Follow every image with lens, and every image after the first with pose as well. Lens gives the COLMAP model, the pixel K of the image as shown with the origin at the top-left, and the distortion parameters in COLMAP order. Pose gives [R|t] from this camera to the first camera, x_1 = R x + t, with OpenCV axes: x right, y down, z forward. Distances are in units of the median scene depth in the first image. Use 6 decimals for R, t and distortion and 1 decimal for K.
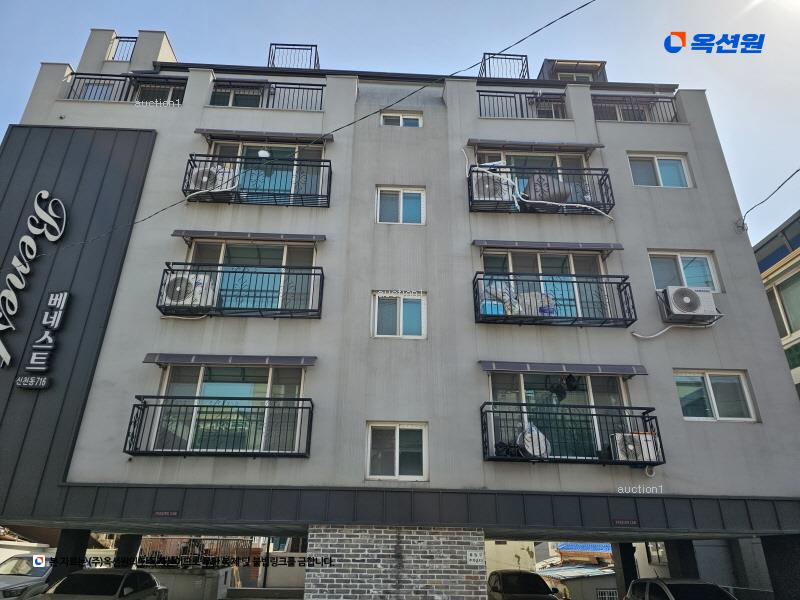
lens RADIAL K [[522.0, 0, 385.6], [0, 522.0, 302.1], [0, 0, 1]] dist [0.071812, -0.063223]
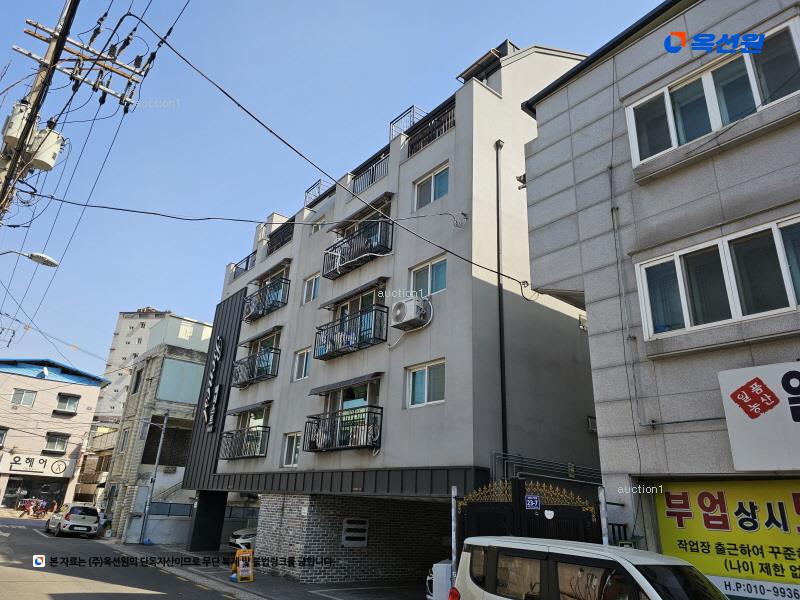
lens RADIAL K [[538.0, 0, 390.0], [0, 538.0, 298.6], [0, 0, 1]] dist [0.072950, -0.071630]
pose [[0.645295, -0.263217, -0.717155, 1.406688], [0.298494, 0.951013, -0.080466, 0.054730], [0.703204, -0.162142, 0.692253, 0.096093]]
